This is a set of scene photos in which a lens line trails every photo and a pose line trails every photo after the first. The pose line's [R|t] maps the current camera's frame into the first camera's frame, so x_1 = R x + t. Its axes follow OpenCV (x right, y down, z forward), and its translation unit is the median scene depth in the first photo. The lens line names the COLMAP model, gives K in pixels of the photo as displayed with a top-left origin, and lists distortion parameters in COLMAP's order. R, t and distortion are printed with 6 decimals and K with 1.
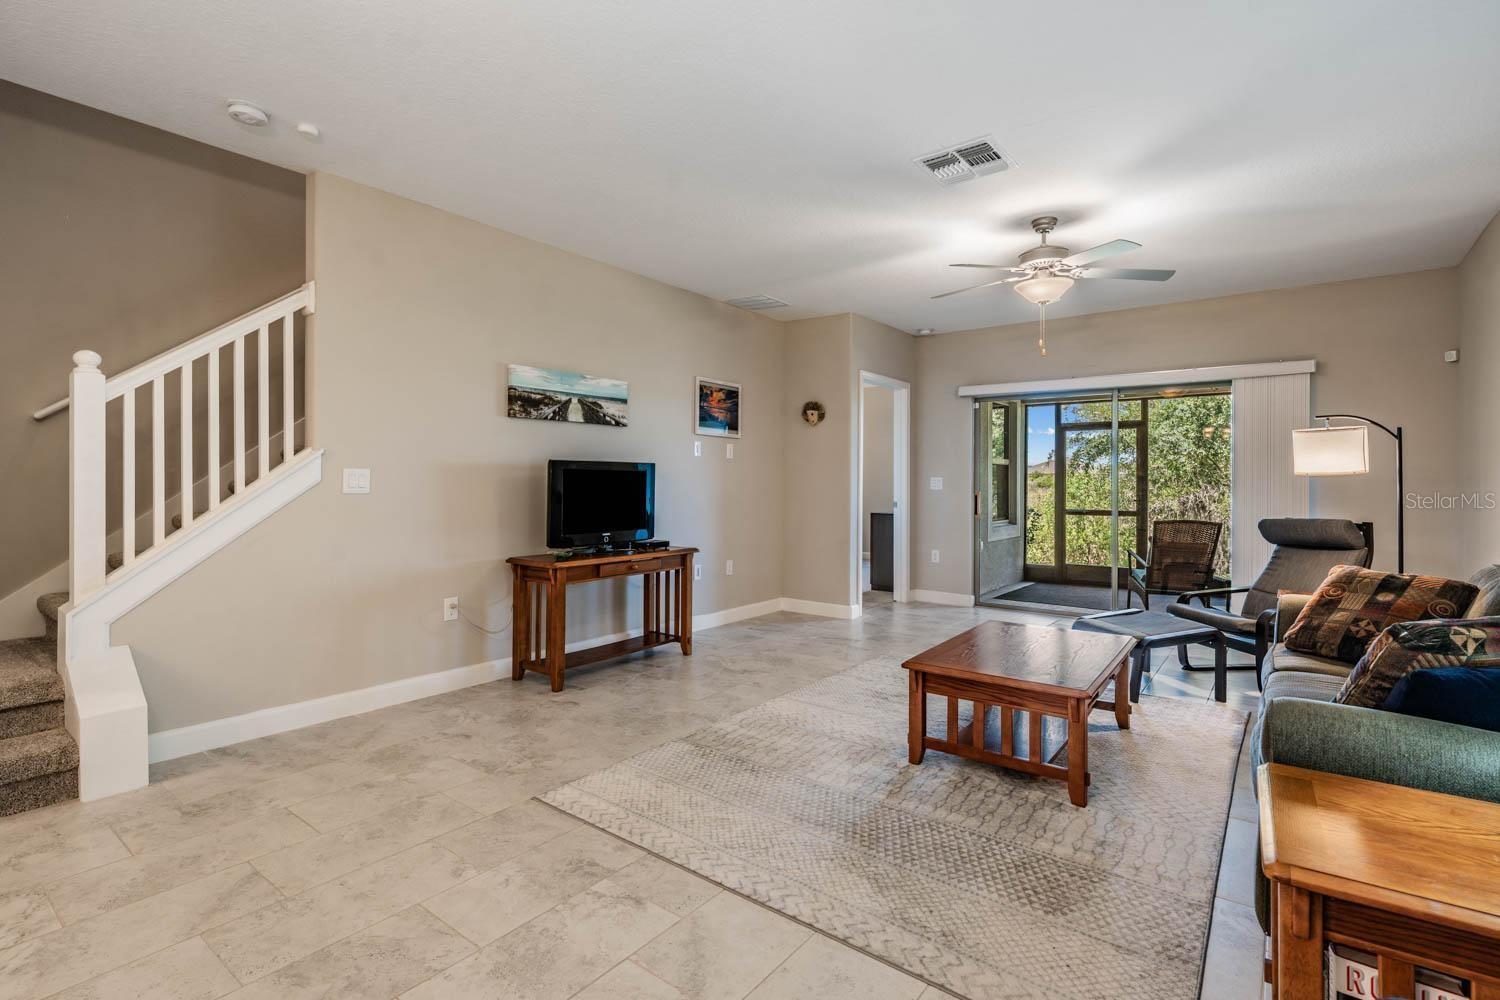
lens RADIAL K [[704.5, 0, 746.6], [0, 704.5, 482.4], [0, 0, 1]] dist [0.000702, 0.000174]
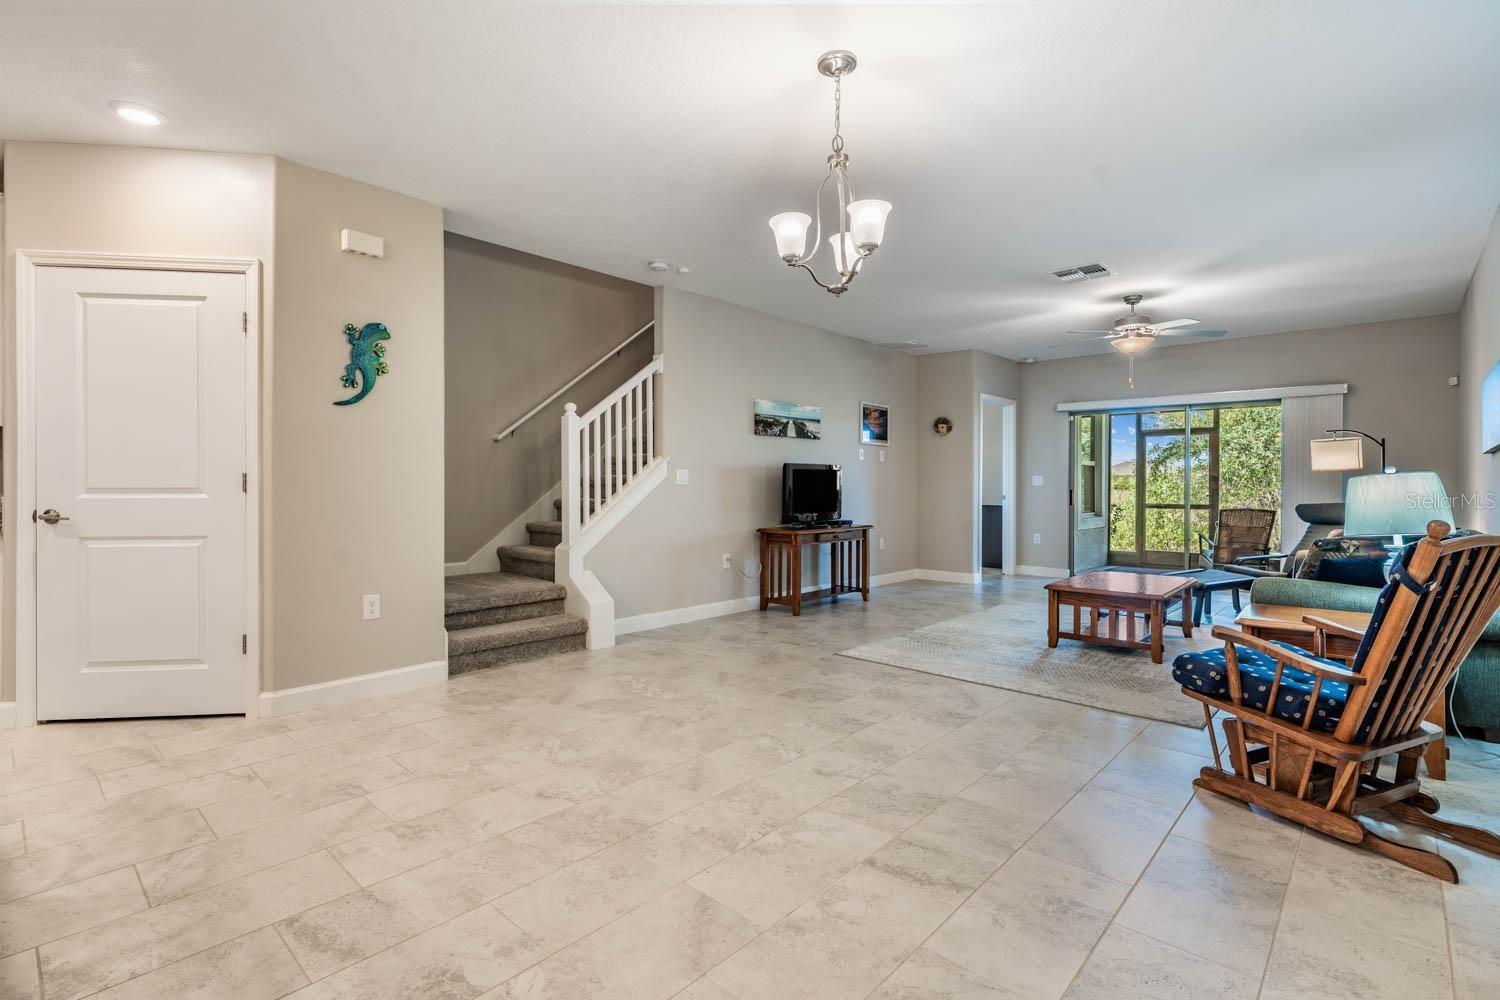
lens RADIAL K [[700.8, 0, 745.1], [0, 700.8, 490.3], [0, 0, 1]] dist [0.000528, -0.000130]
pose [[0.995892, -0.001746, -0.090535, -0.210130], [0.002377, 0.999974, 0.006856, 0.013613], [0.090521, -0.007043, 0.995870, -0.443669]]
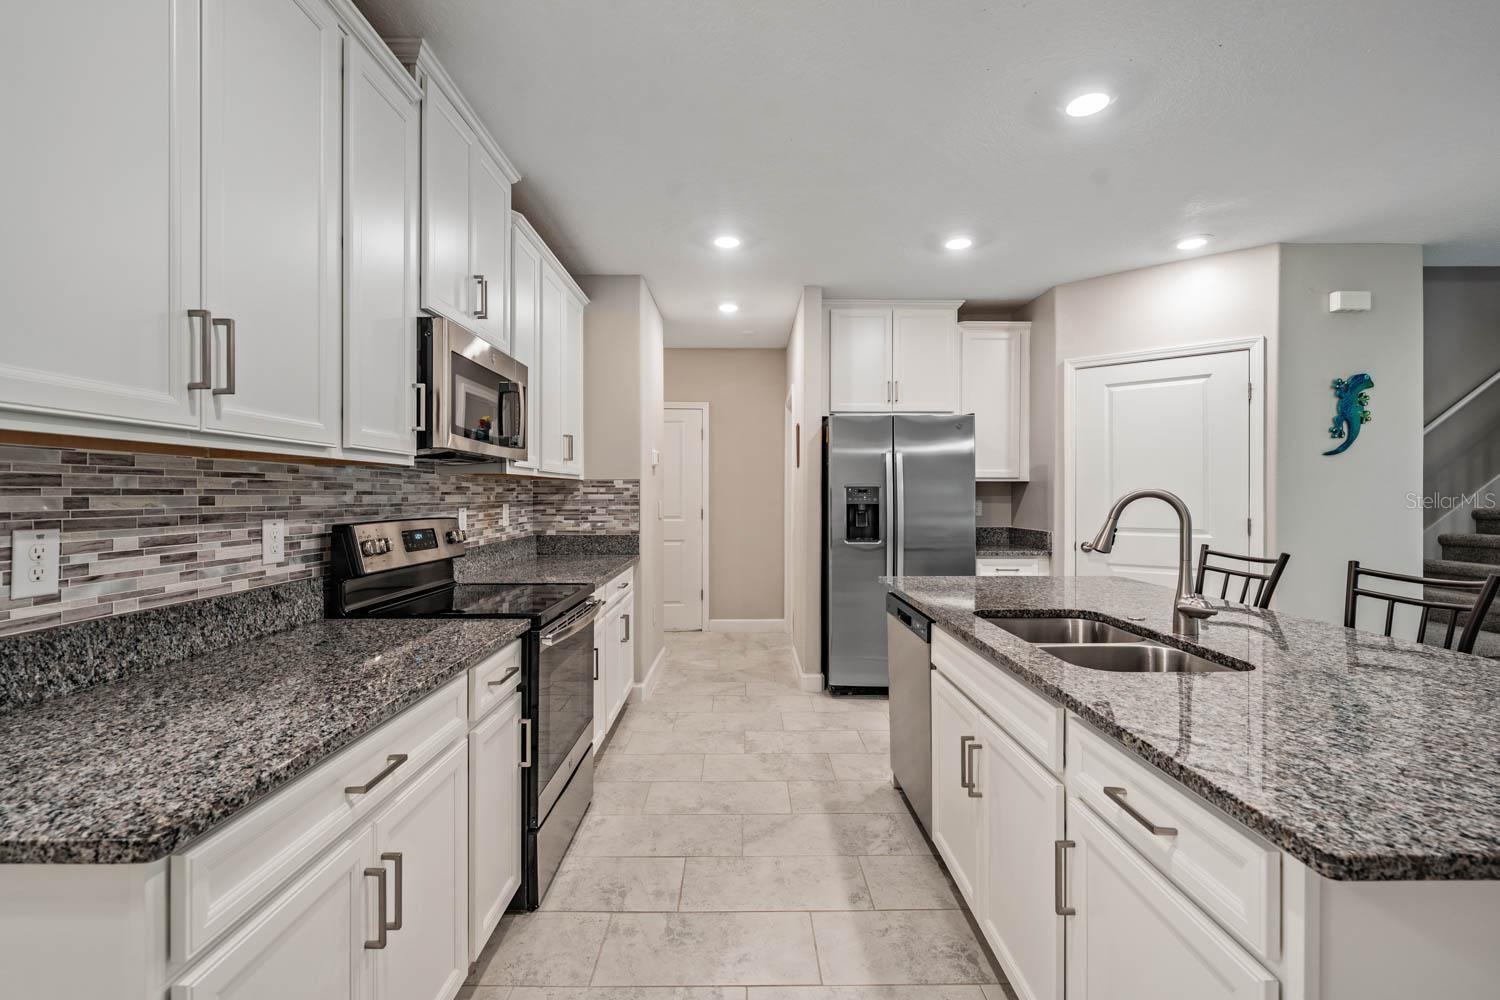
lens RADIAL K [[650.8, 0, 746.2], [0, 650.8, 495.5], [0, 0, 1]] dist [-0.000438, -0.000049]
pose [[0.611216, -0.004327, -0.791452, -0.538361], [0.004456, 0.999988, -0.002026, -0.029434], [0.791451, -0.002288, 0.611228, -0.745758]]
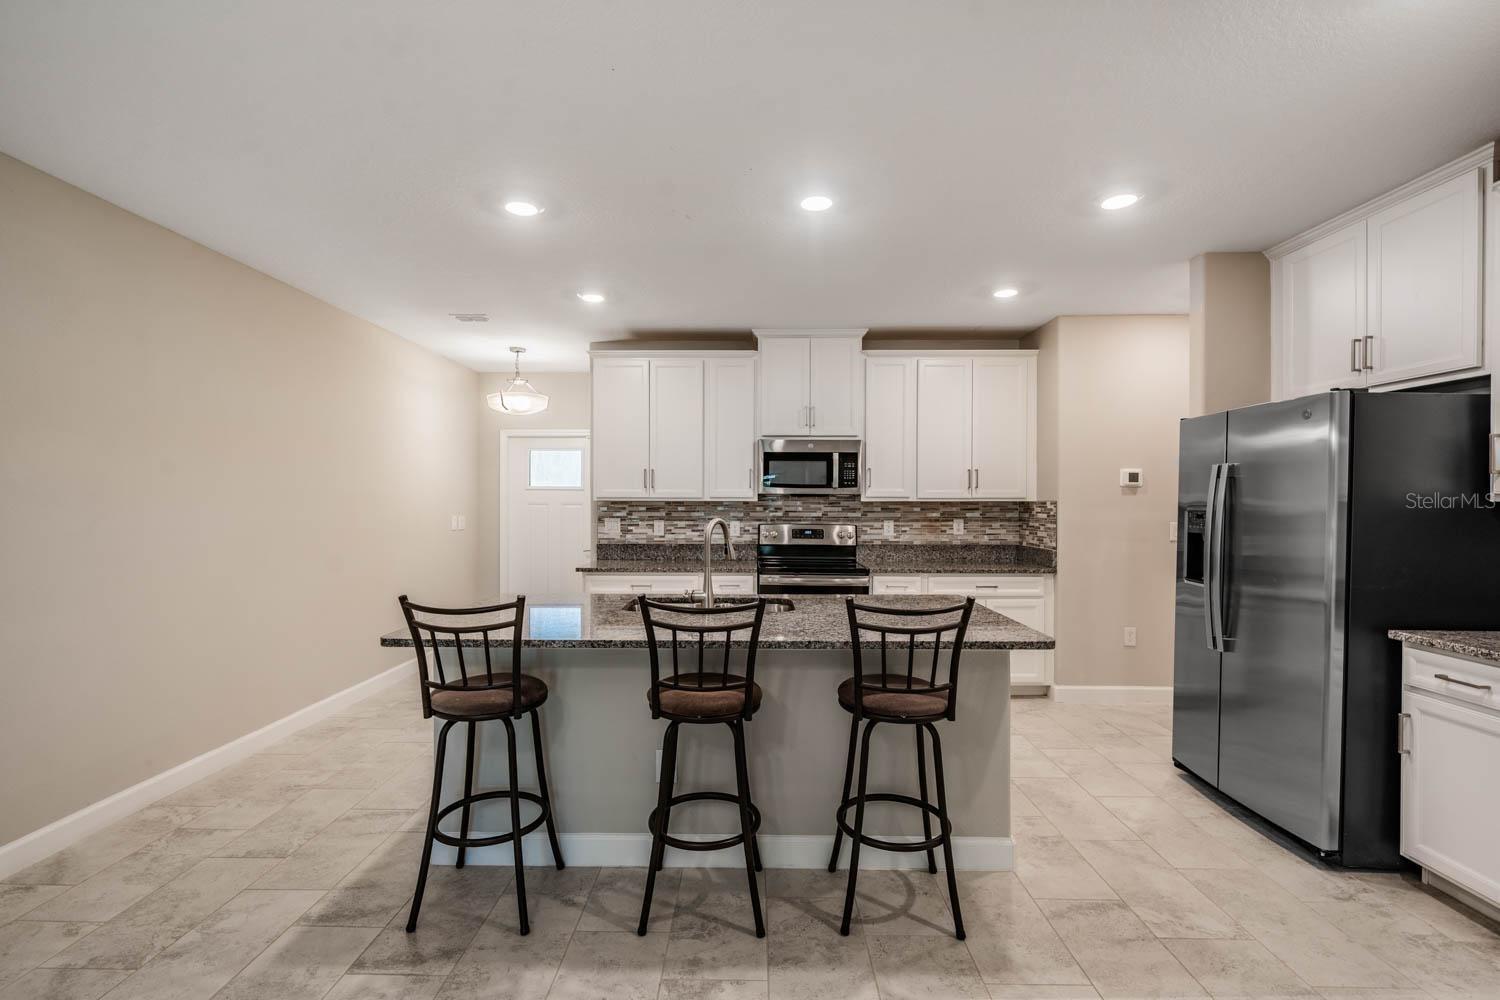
lens RADIAL K [[663.3, 0, 742.9], [0, 663.3, 500.8], [0, 0, 1]] dist [0.001378, 0.000131]
pose [[-0.803631, -0.006772, -0.595089, -0.349453], [-0.005772, 0.999977, -0.003584, -0.048143], [0.595100, 0.000555, -0.803652, 0.220822]]
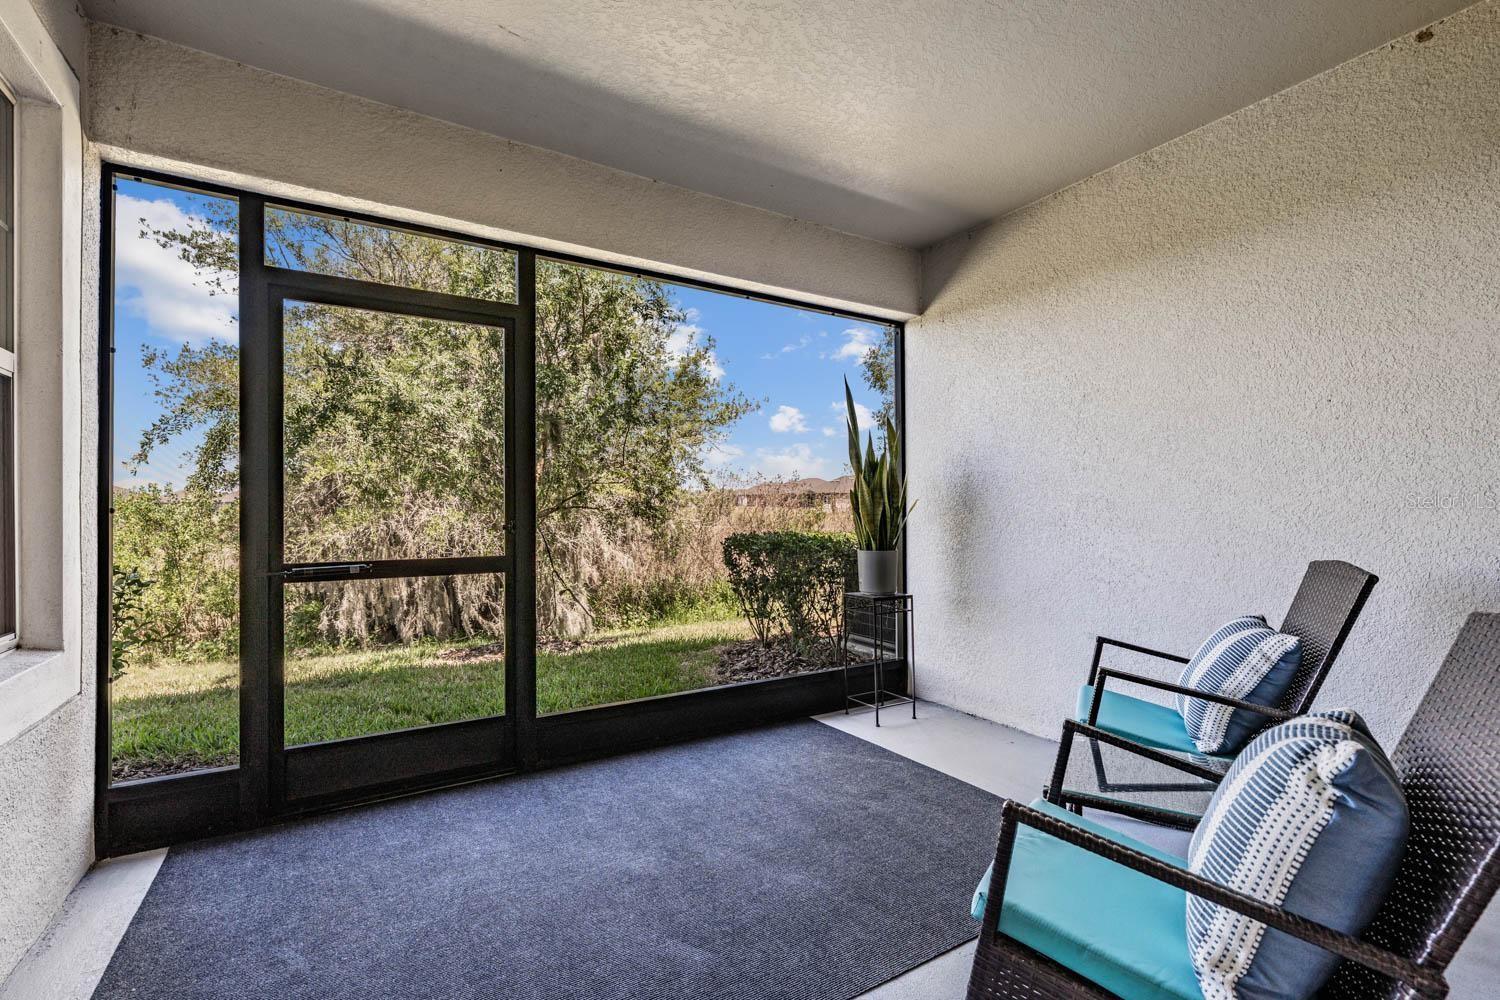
lens RADIAL K [[665.8, 0, 754.1], [0, 665.8, 510.6], [0, 0, 1]] dist [0.000697, 0.000109]
pose [[0.356547, -0.000870, 0.934277, 0.557300], [0.003409, 0.999994, -0.000370, 0.036009], [-0.934271, 0.003317, 0.356548, 1.514176]]
